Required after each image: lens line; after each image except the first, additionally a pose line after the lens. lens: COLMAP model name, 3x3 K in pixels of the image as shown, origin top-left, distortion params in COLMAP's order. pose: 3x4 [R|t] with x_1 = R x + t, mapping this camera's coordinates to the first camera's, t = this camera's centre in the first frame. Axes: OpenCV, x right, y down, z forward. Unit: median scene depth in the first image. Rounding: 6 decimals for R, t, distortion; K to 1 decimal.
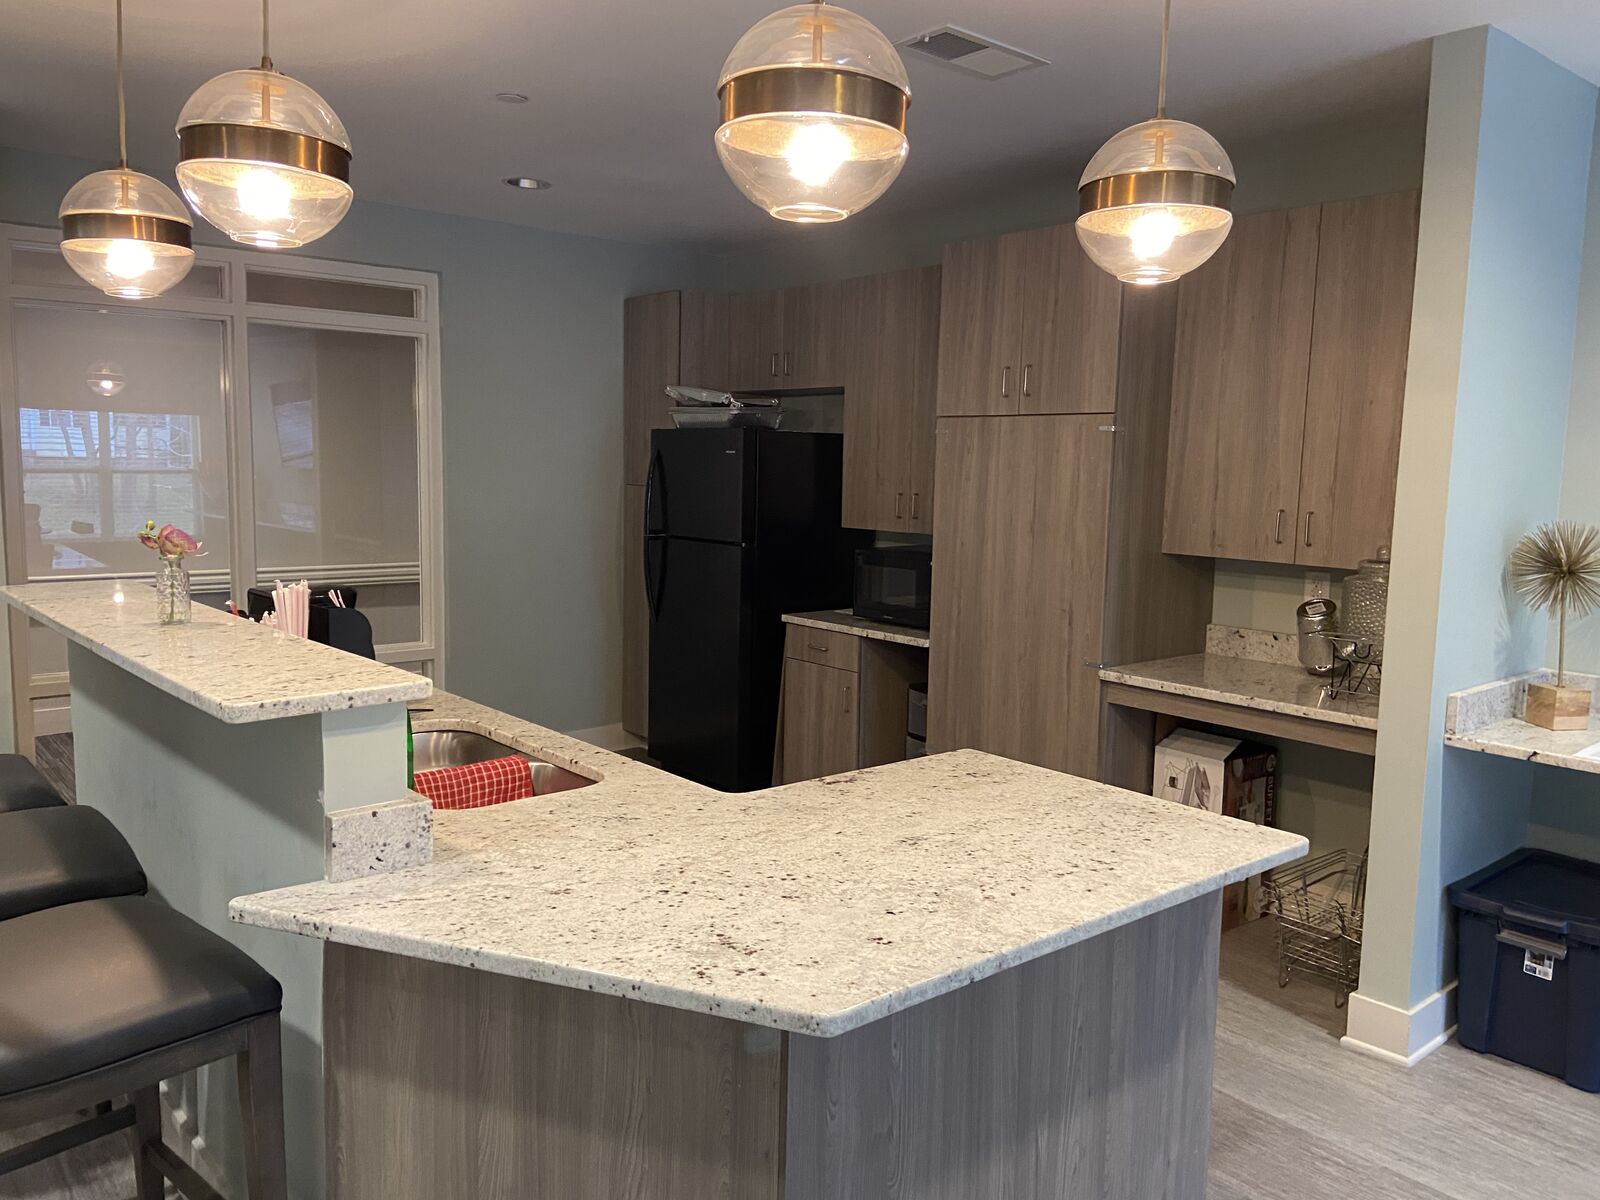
lens RADIAL K [[1216.4, 0, 800.0], [0, 1216.4, 600.0], [0, 0, 1]] dist [0.008002, 0.007816]
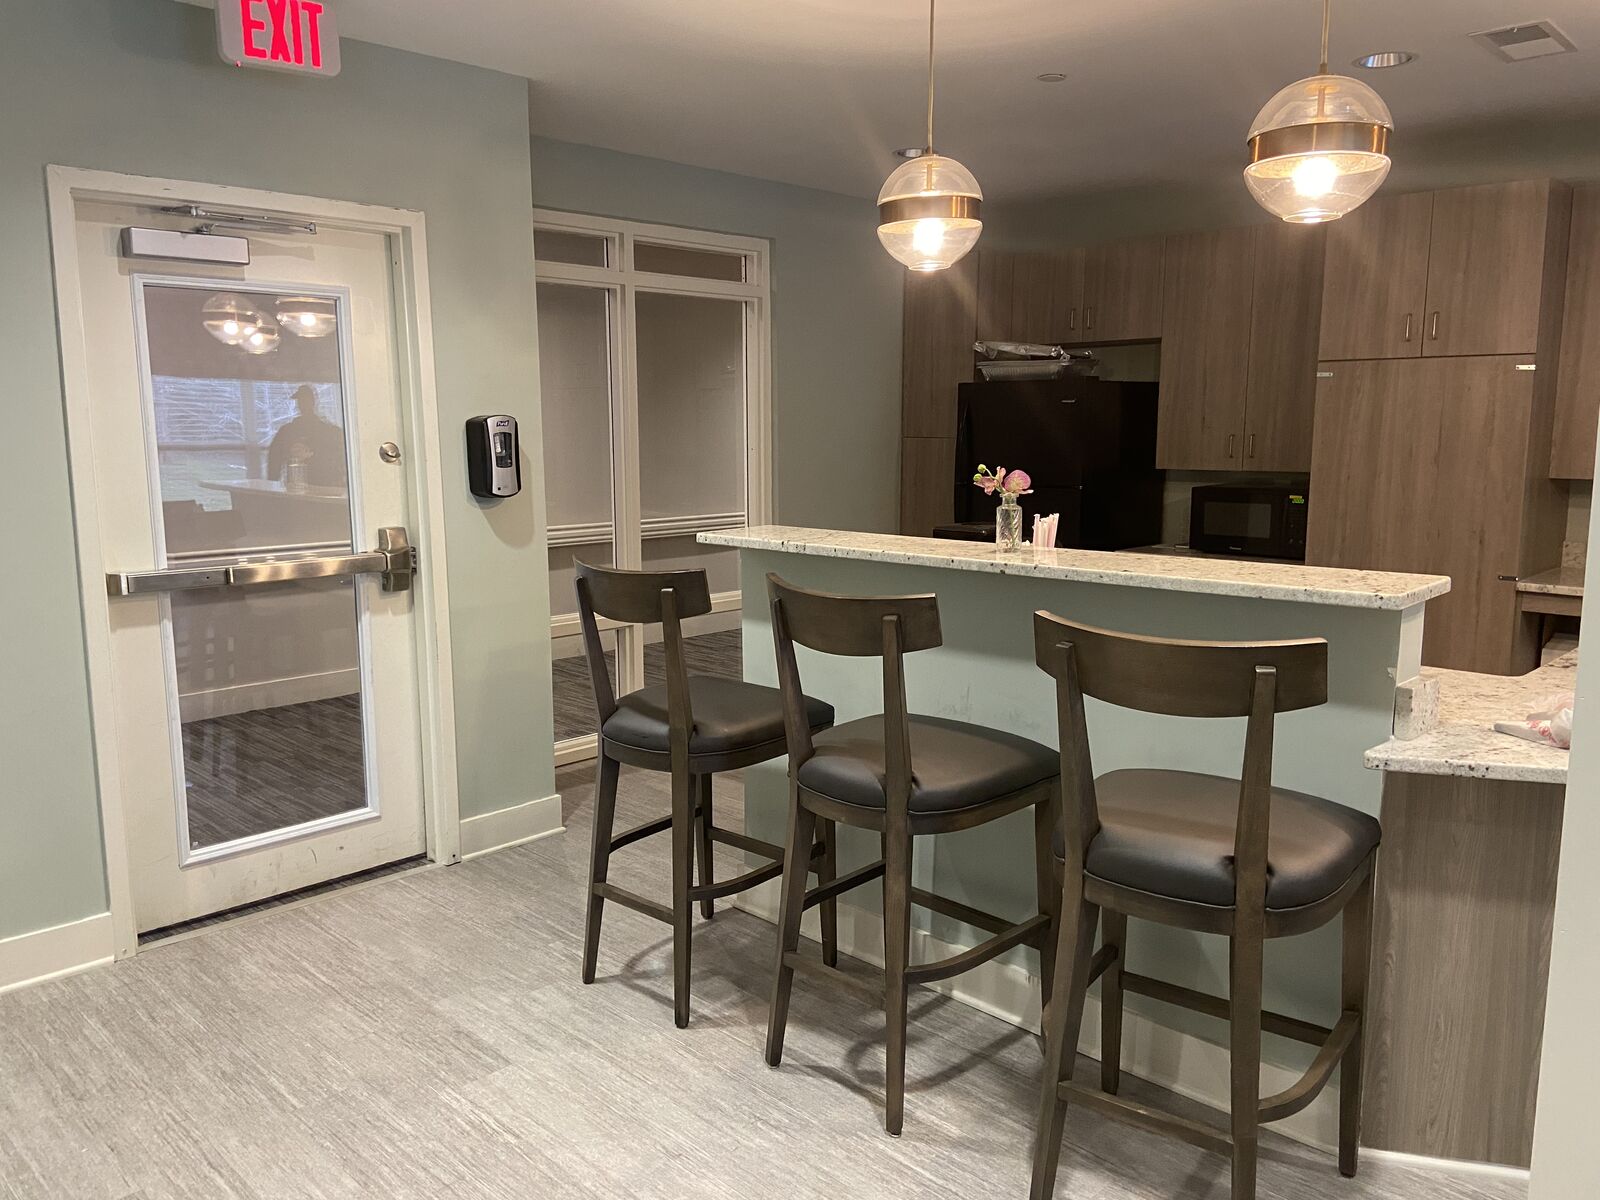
lens RADIAL K [[1193.7, 0, 718.9], [0, 1193.7, 611.3], [0, 0, 1]] dist [0.127021, -0.163834]
pose [[0.998112, -0.030603, 0.053259, -0.501723], [0.028201, 0.998576, 0.045278, 0.010848], [-0.054569, -0.043690, 0.997554, -0.086430]]
